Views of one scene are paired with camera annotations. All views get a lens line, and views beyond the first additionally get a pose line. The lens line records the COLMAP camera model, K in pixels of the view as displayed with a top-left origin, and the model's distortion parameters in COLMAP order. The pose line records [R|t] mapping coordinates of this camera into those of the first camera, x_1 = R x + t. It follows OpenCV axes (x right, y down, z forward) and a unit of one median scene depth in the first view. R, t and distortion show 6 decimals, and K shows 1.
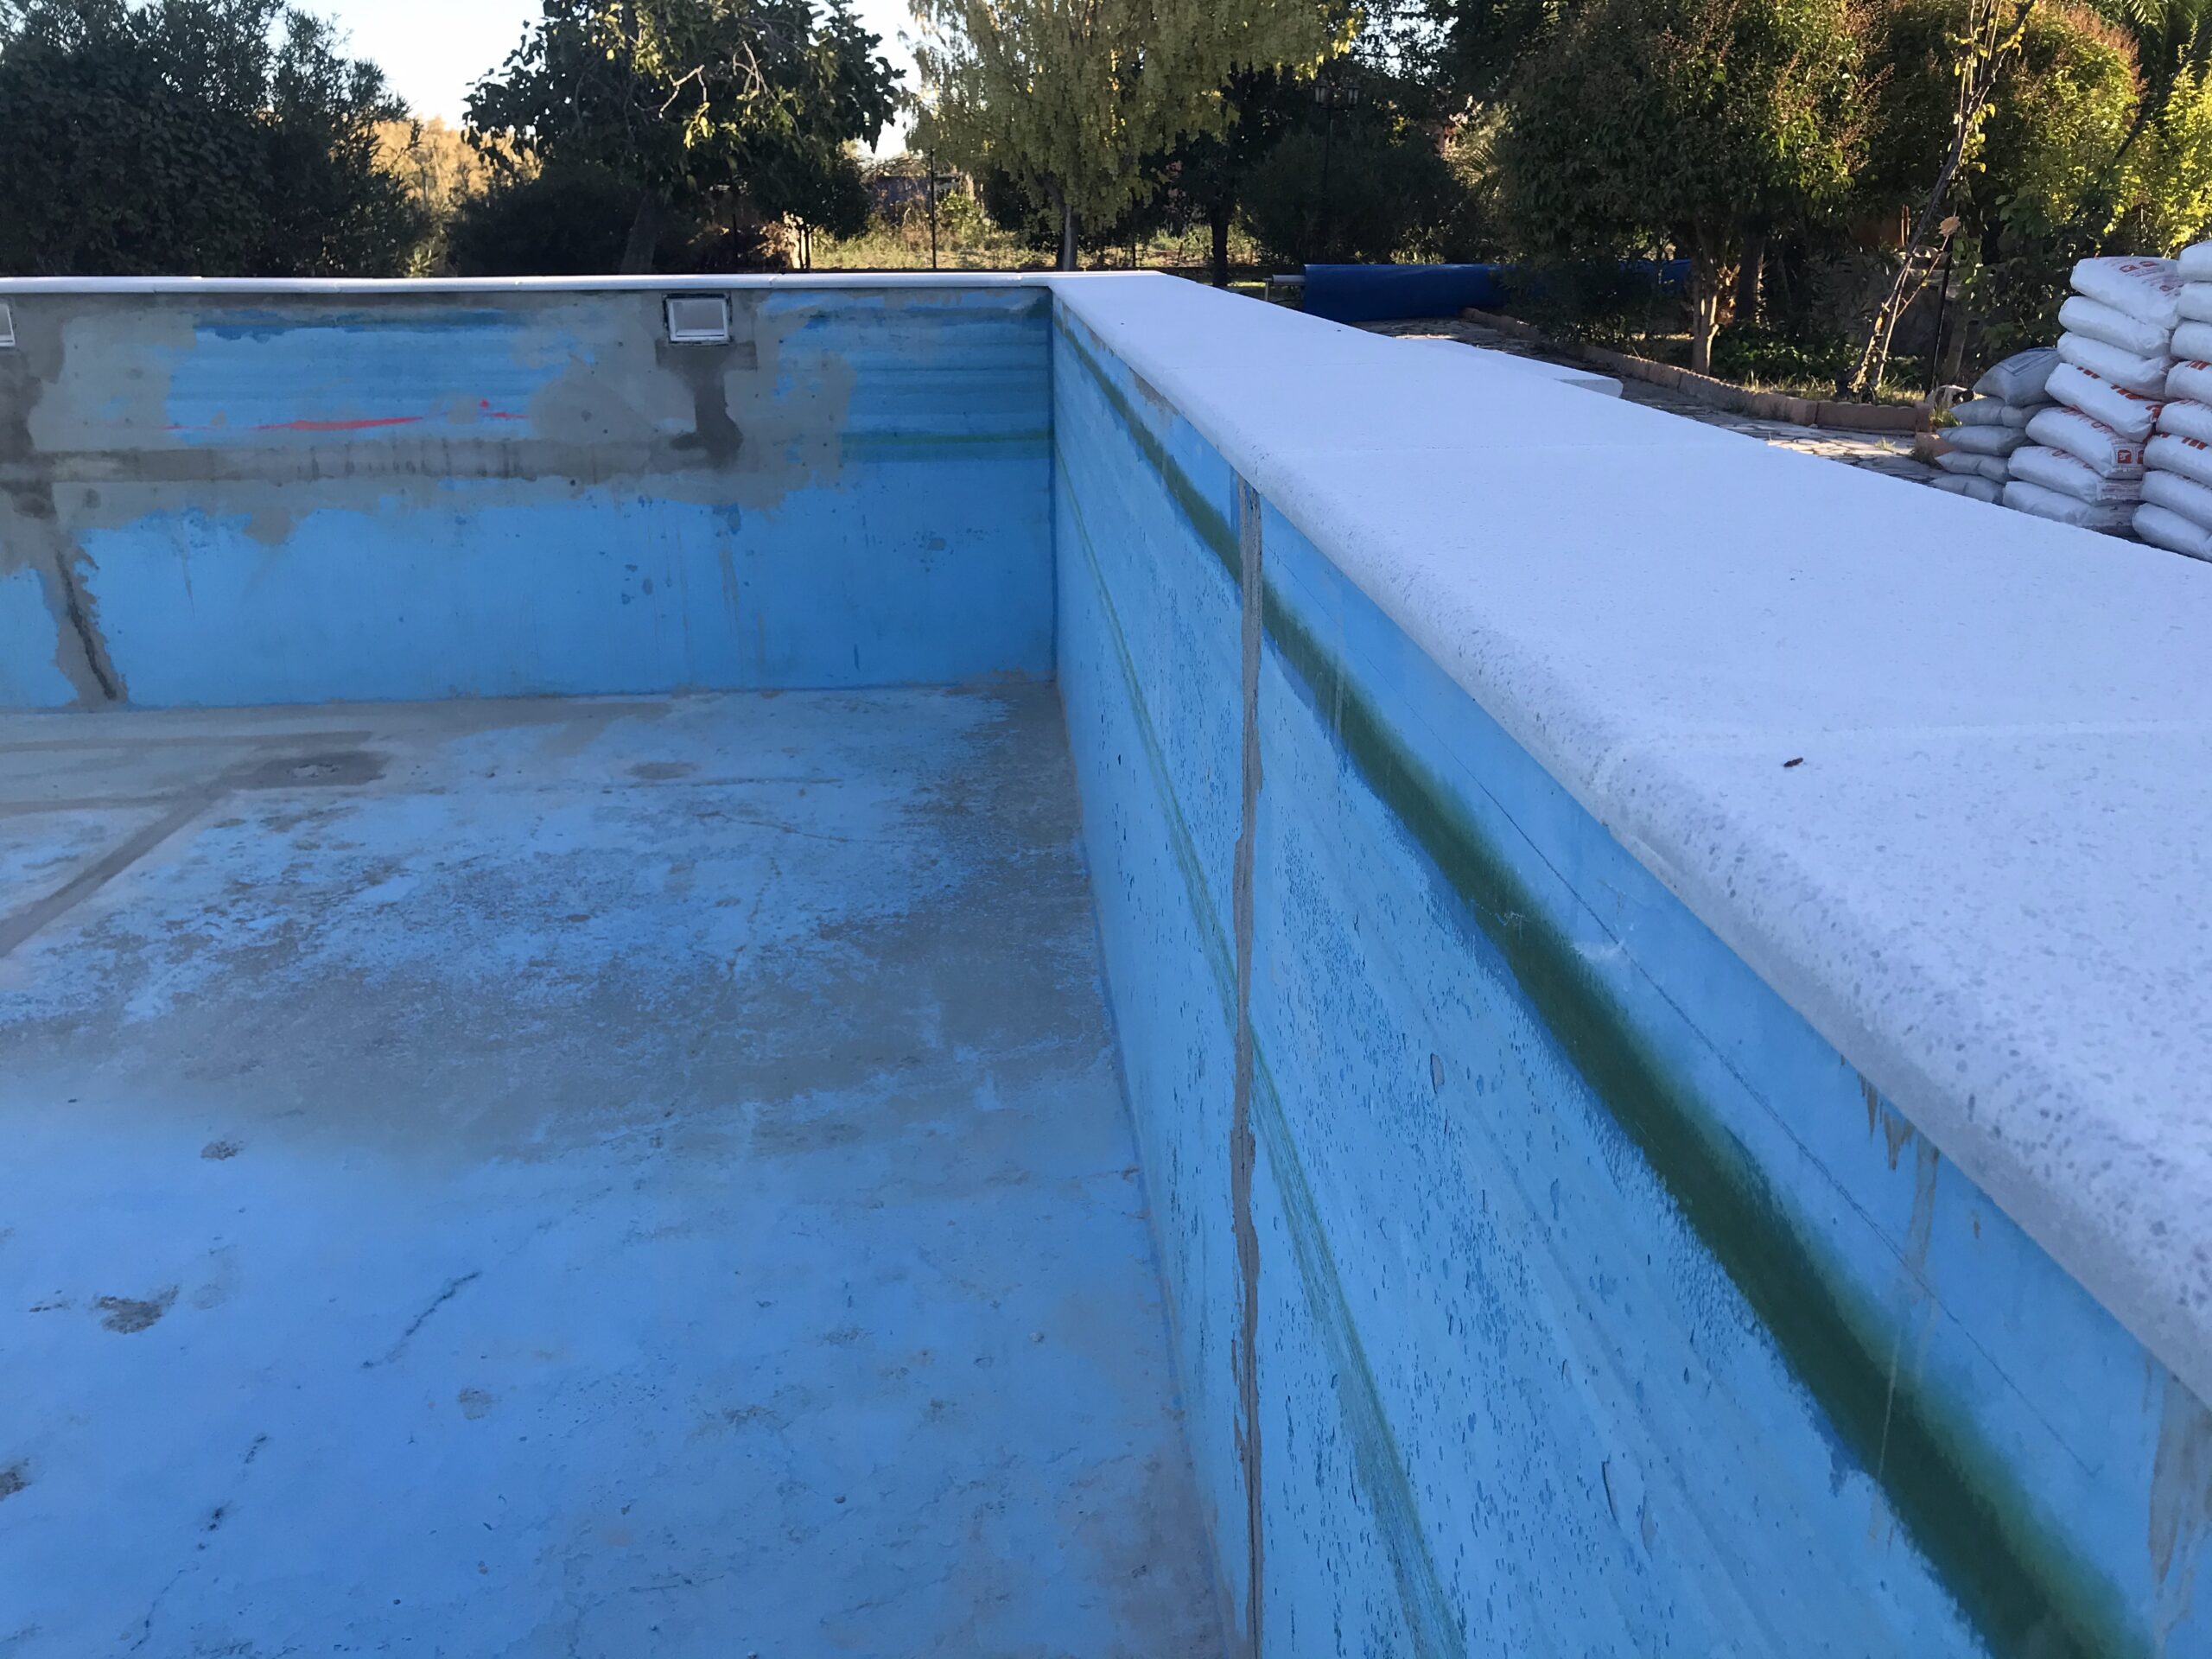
lens RADIAL K [[1828.4, 0, 1092.7], [0, 1828.4, 830.2], [0, 0, 1]] dist [0.014591, -0.011417]
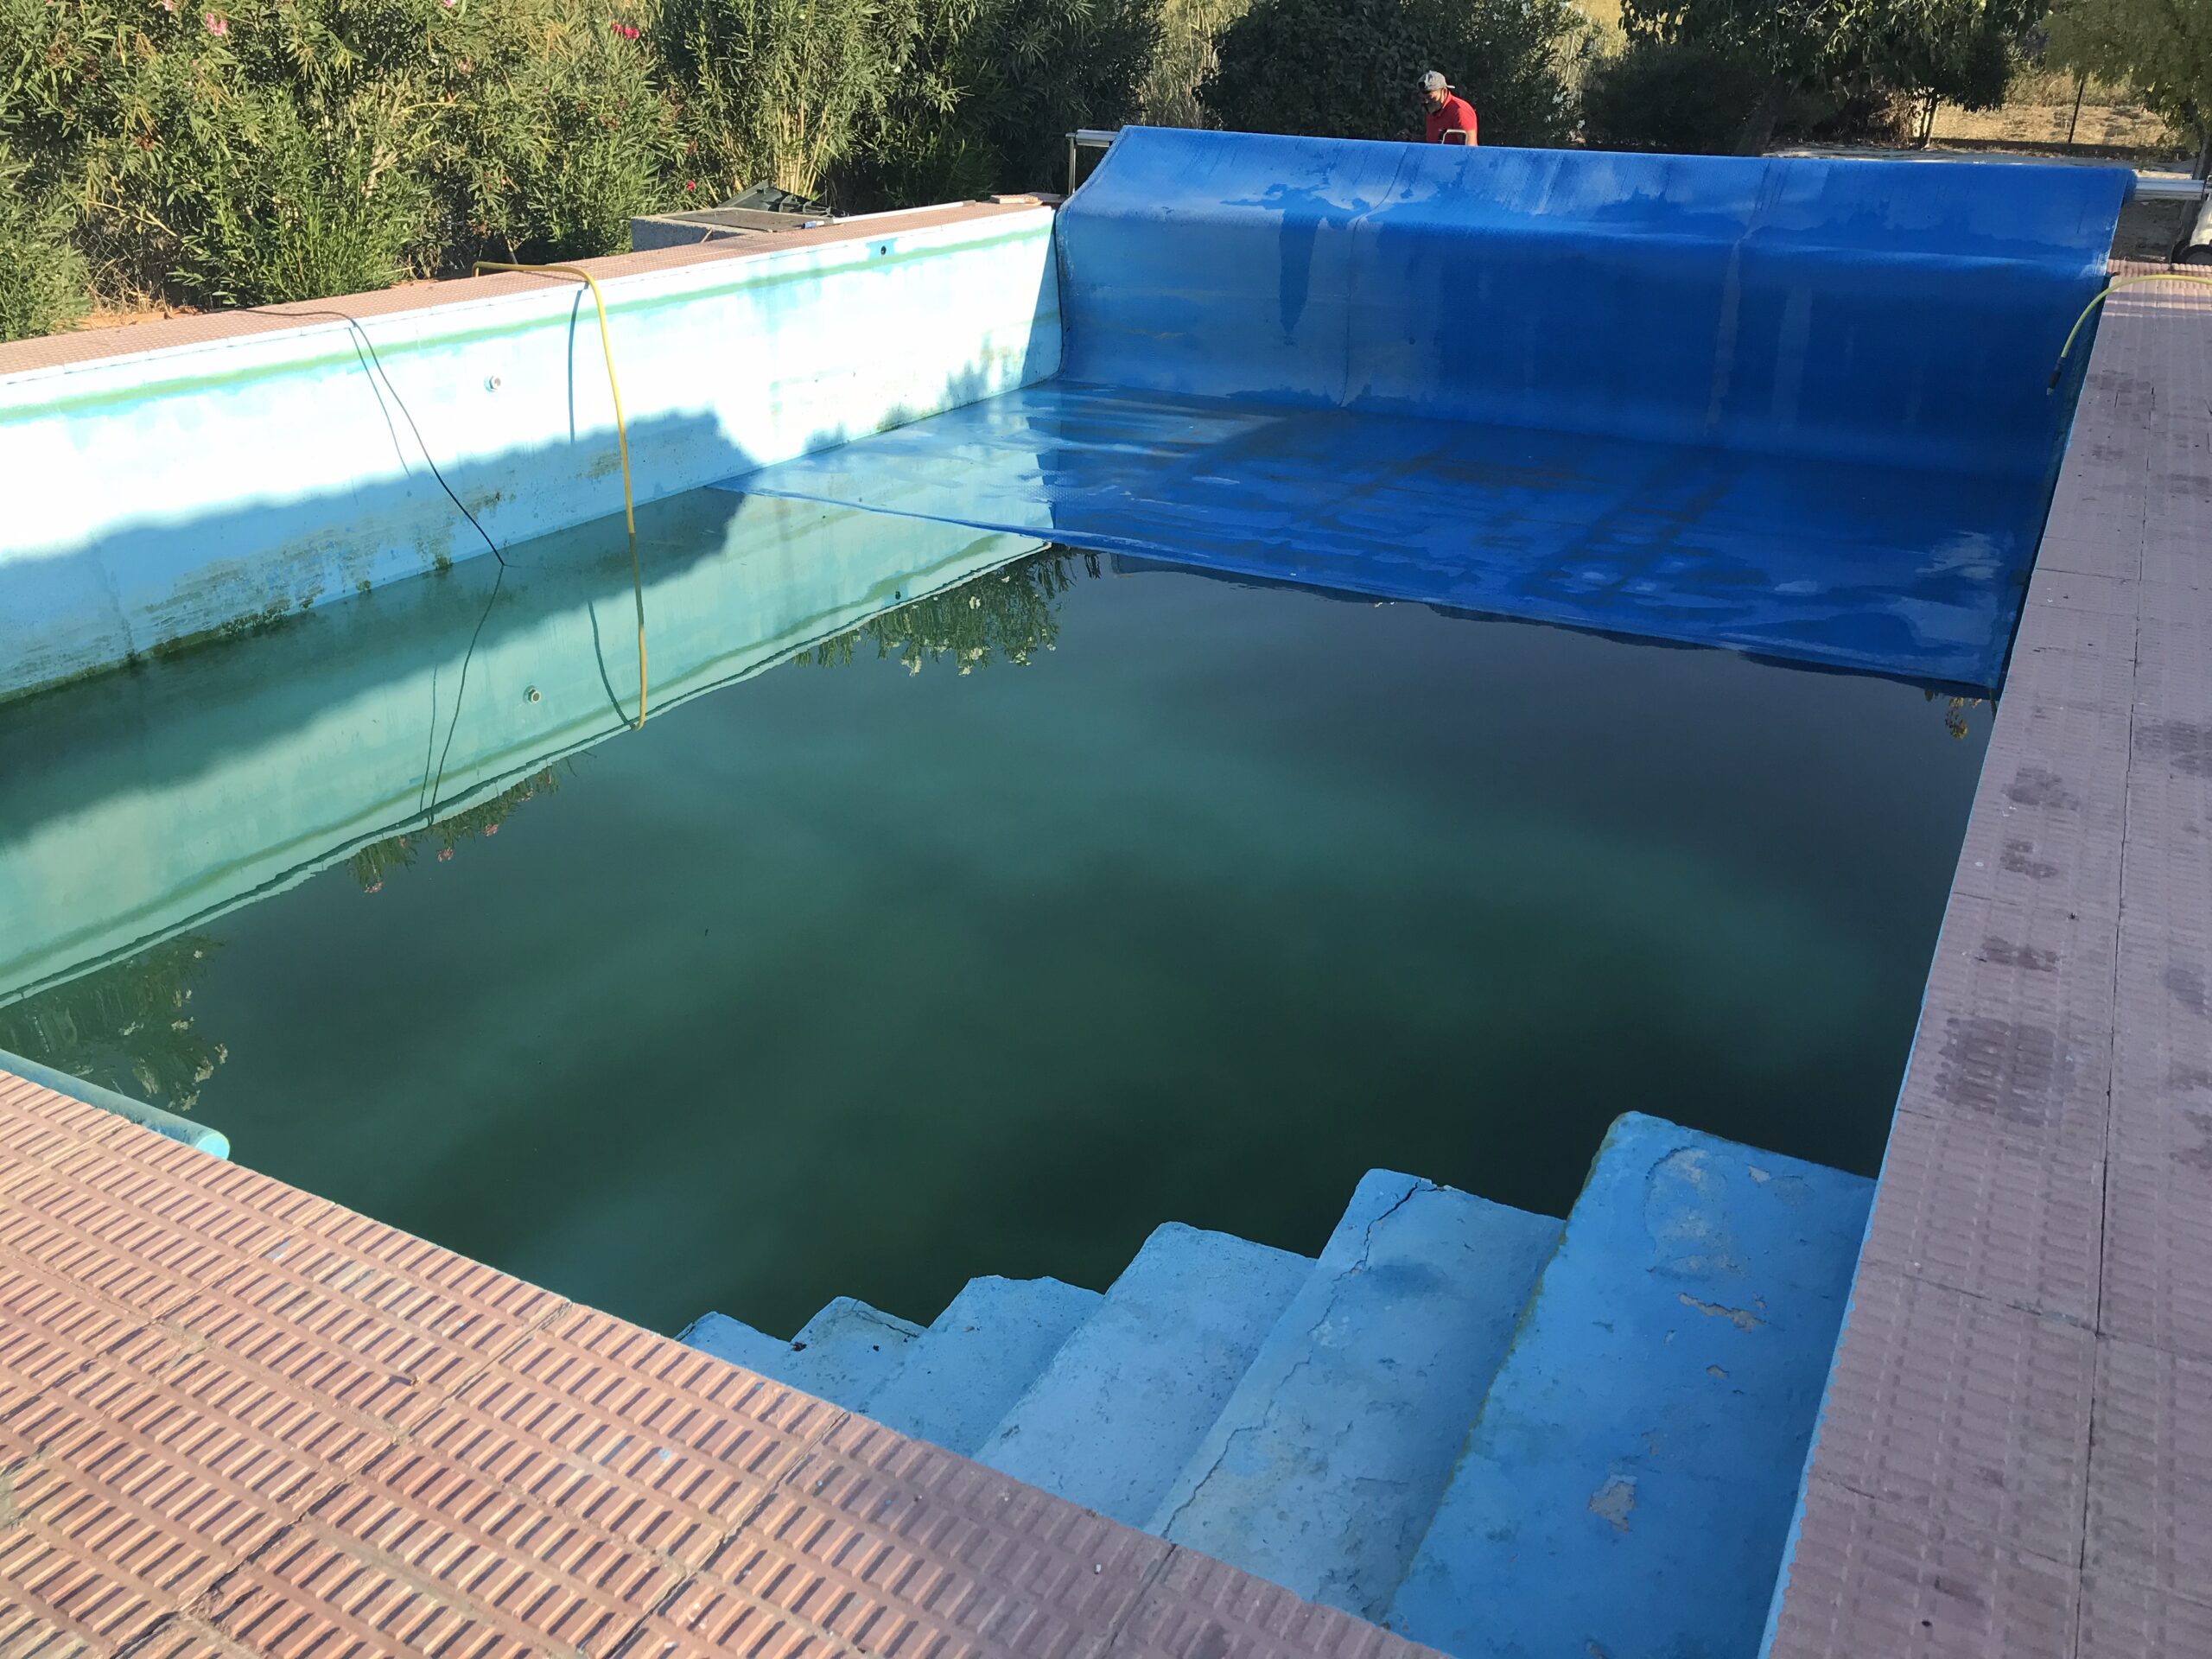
lens RADIAL K [[1828.4, 0, 1096.9], [0, 1828.4, 819.6], [0, 0, 1]] dist [0.014591, -0.011417]
pose [[0.851519, 0.225861, -0.473183, 0.035337], [-0.182662, 0.973715, 0.136066, -0.001196], [0.491477, -0.029431, 0.870393, -0.215447]]
